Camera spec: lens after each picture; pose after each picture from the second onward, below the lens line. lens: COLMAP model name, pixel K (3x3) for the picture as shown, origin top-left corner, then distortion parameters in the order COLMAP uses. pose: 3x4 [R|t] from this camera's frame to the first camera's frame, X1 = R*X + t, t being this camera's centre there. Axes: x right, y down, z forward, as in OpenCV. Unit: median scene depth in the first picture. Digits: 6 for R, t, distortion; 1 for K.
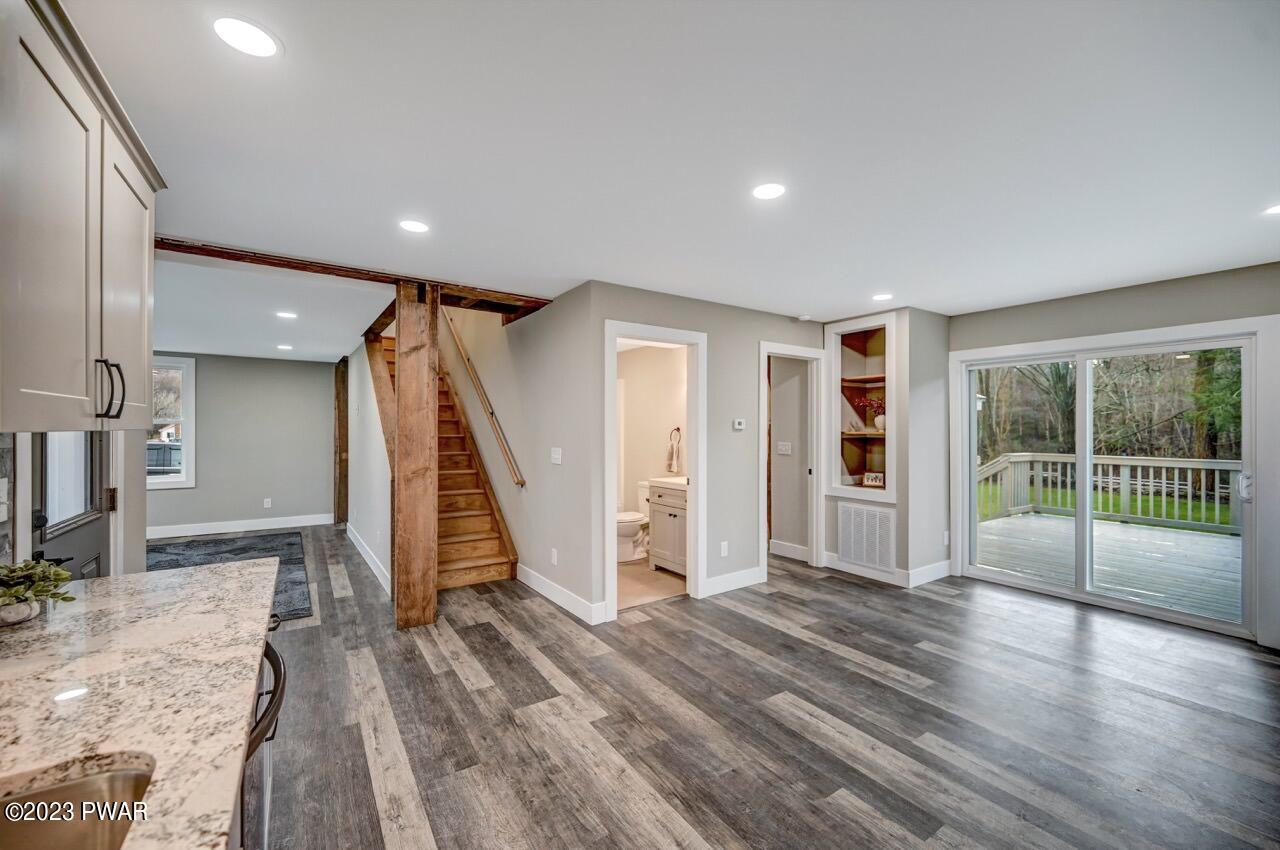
lens RADIAL K [[514.1, 0, 639.7], [0, 514.1, 431.5], [0, 0, 1]] dist [0.001260, 0.000059]
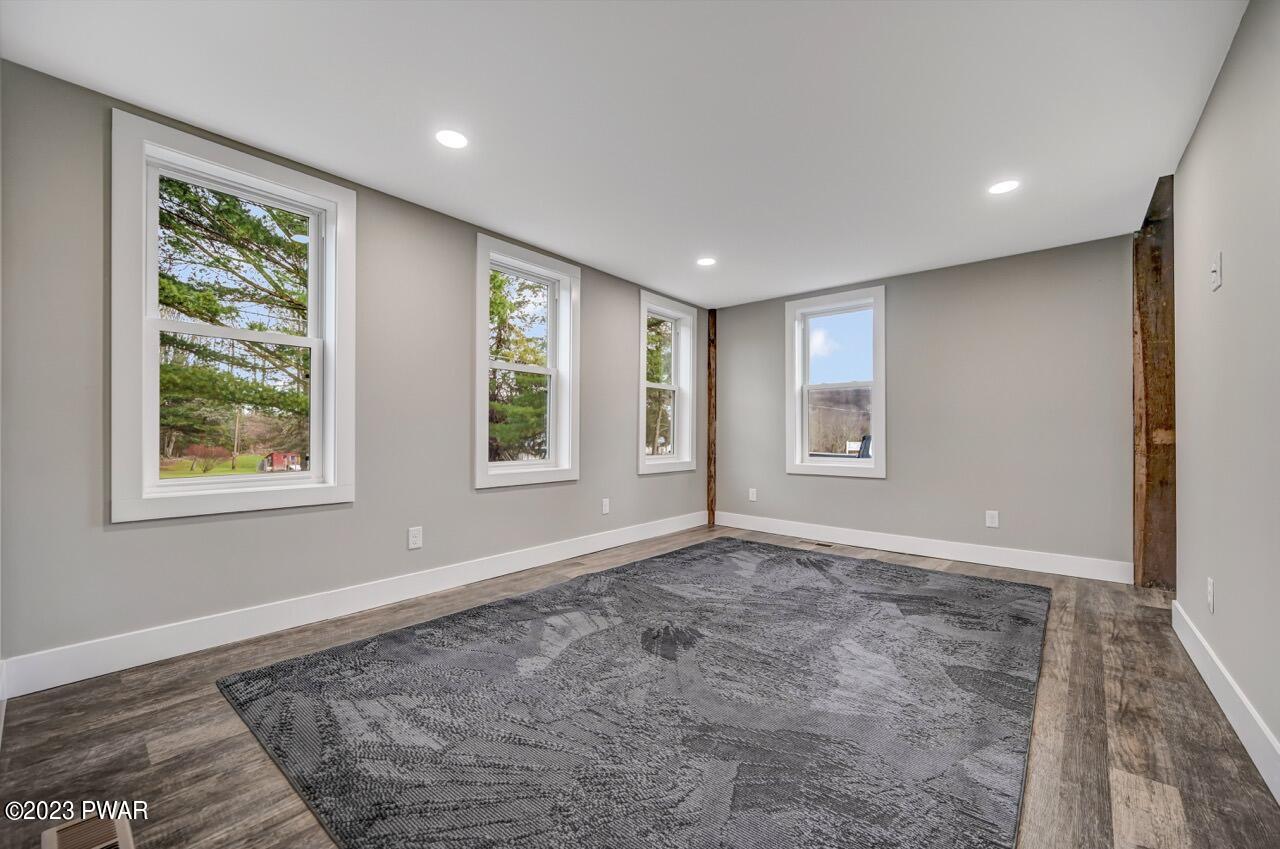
lens RADIAL K [[514.1, 0, 639.7], [0, 514.1, 431.0], [0, 0, 1]] dist [0.001260, 0.000059]
pose [[0.268382, -0.009618, -0.963264, -0.298550], [-0.003991, 0.999930, -0.011096, 0.054297], [0.963304, 0.006822, 0.268325, 0.501598]]
